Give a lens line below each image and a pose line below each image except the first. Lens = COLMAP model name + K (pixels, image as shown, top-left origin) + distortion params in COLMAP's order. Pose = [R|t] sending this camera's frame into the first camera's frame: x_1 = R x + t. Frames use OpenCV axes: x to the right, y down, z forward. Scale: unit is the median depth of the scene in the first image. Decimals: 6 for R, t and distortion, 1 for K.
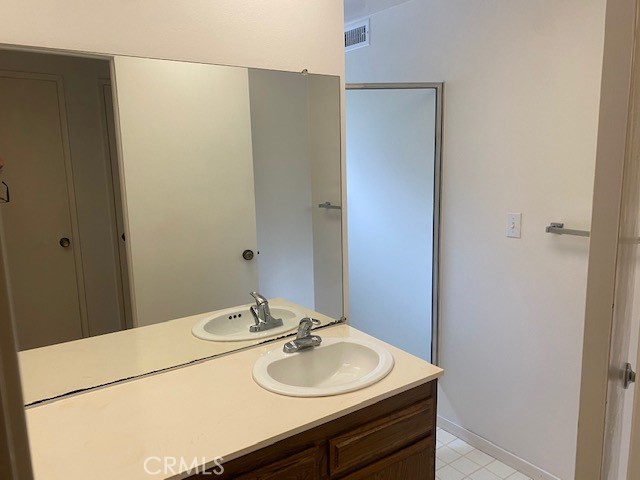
lens RADIAL K [[485.4, 0, 321.0], [0, 485.4, 237.7], [0, 0, 1]] dist [0.035384, -0.040278]
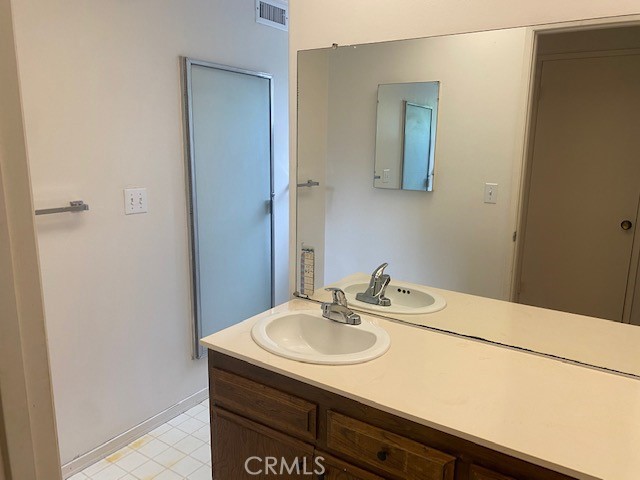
lens RADIAL K [[485.4, 0, 321.2], [0, 485.4, 241.2], [0, 0, 1]] dist [0.035384, -0.040278]
pose [[0.358410, 0.233386, -0.903921, 0.338337], [-0.169385, 0.968434, 0.182881, -0.046119], [0.918069, 0.087564, 0.386628, 0.219522]]
